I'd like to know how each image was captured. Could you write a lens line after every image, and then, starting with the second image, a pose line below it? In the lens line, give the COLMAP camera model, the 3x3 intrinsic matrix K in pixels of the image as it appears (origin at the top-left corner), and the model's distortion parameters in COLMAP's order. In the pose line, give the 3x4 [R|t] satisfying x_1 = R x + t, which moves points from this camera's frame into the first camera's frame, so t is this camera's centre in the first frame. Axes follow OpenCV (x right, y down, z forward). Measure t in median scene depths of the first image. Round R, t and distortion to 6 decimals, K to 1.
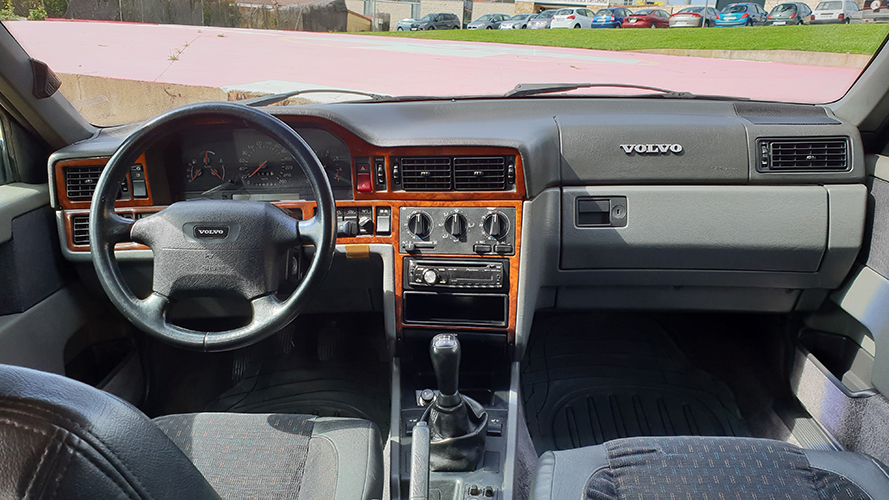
lens RADIAL K [[714.5, 0, 411.5], [0, 714.5, 217.6], [0, 0, 1]] dist [0.042720, -0.012176]
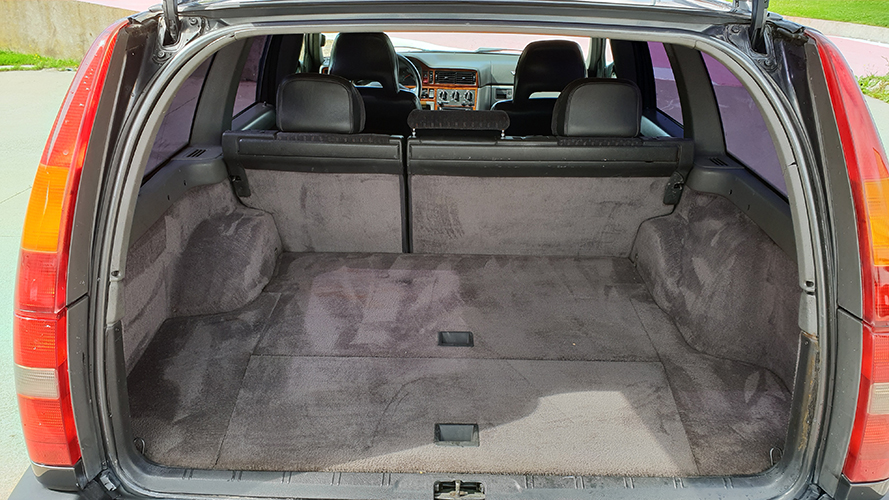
lens RADIAL K [[714.5, 0, 438.8], [0, 714.5, 269.6], [0, 0, 1]] dist [0.042720, -0.012176]
pose [[0.996726, 0.030315, 0.074952, -0.213430], [-0.040054, 0.990434, 0.132049, 0.339706], [-0.070232, -0.134619, 0.988405, -2.083322]]
